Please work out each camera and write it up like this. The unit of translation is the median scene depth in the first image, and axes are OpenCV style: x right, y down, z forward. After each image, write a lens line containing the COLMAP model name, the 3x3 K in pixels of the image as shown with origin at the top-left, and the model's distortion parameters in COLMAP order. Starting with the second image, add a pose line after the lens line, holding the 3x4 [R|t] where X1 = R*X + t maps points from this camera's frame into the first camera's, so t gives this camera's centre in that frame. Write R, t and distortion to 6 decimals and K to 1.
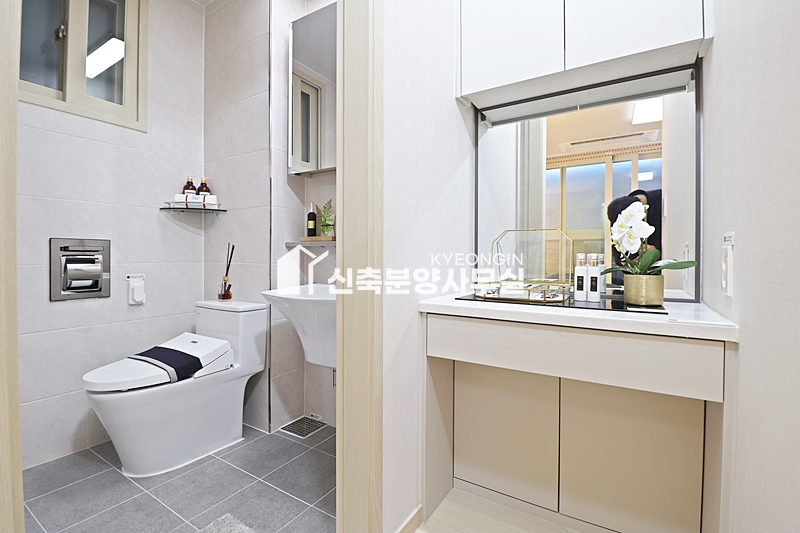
lens RADIAL K [[370.9, 0, 396.1], [0, 370.9, 259.0], [0, 0, 1]] dist [0.001747, -0.013464]
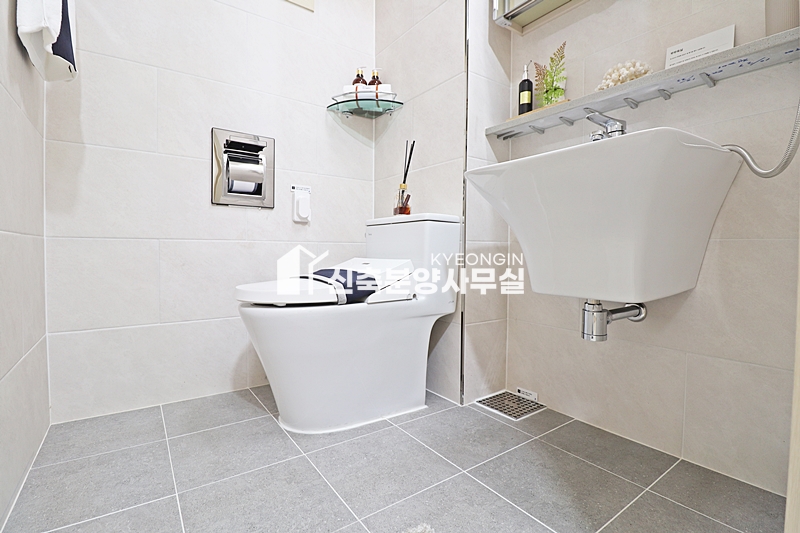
lens RADIAL K [[370.9, 0, 396.1], [0, 370.9, 259.0], [0, 0, 1]] dist [0.001747, -0.013464]
pose [[0.925410, 0.008249, -0.378877, -0.203538], [-0.007121, 0.999965, 0.004377, 0.204573], [0.378900, -0.001352, 0.925437, 0.330725]]
